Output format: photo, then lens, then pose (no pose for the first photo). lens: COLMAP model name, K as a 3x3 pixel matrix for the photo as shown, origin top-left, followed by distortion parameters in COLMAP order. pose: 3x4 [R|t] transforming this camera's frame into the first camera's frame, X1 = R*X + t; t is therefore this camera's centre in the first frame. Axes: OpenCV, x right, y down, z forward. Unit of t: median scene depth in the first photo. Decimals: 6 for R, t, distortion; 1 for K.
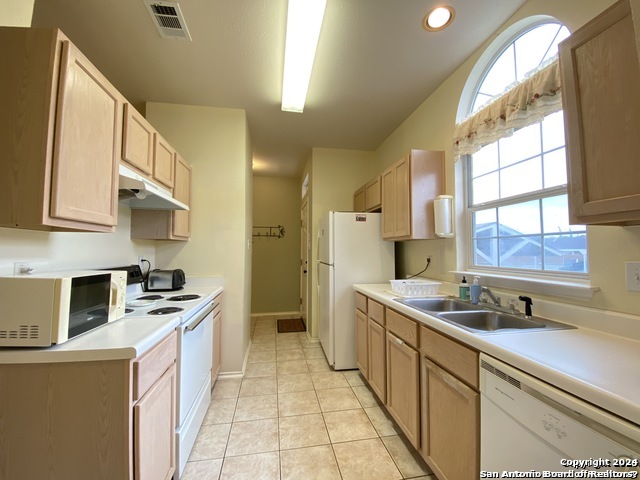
lens RADIAL K [[260.7, 0, 319.0], [0, 260.7, 238.2], [0, 0, 1]] dist [0.000028, 0.000053]
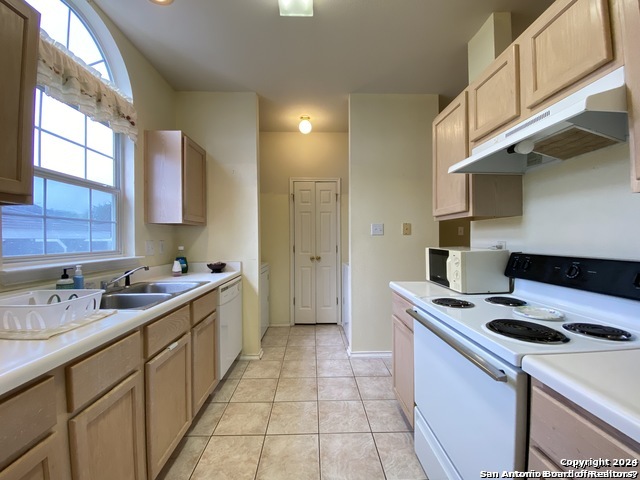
lens RADIAL K [[260.7, 0, 320.6], [0, 260.7, 238.8], [0, 0, 1]] dist [0.000028, 0.000053]
pose [[-0.990416, 0.003039, 0.138082, -0.271483], [-0.004000, 0.998707, -0.050673, 0.112159], [-0.138058, -0.050740, -0.989124, 1.879503]]
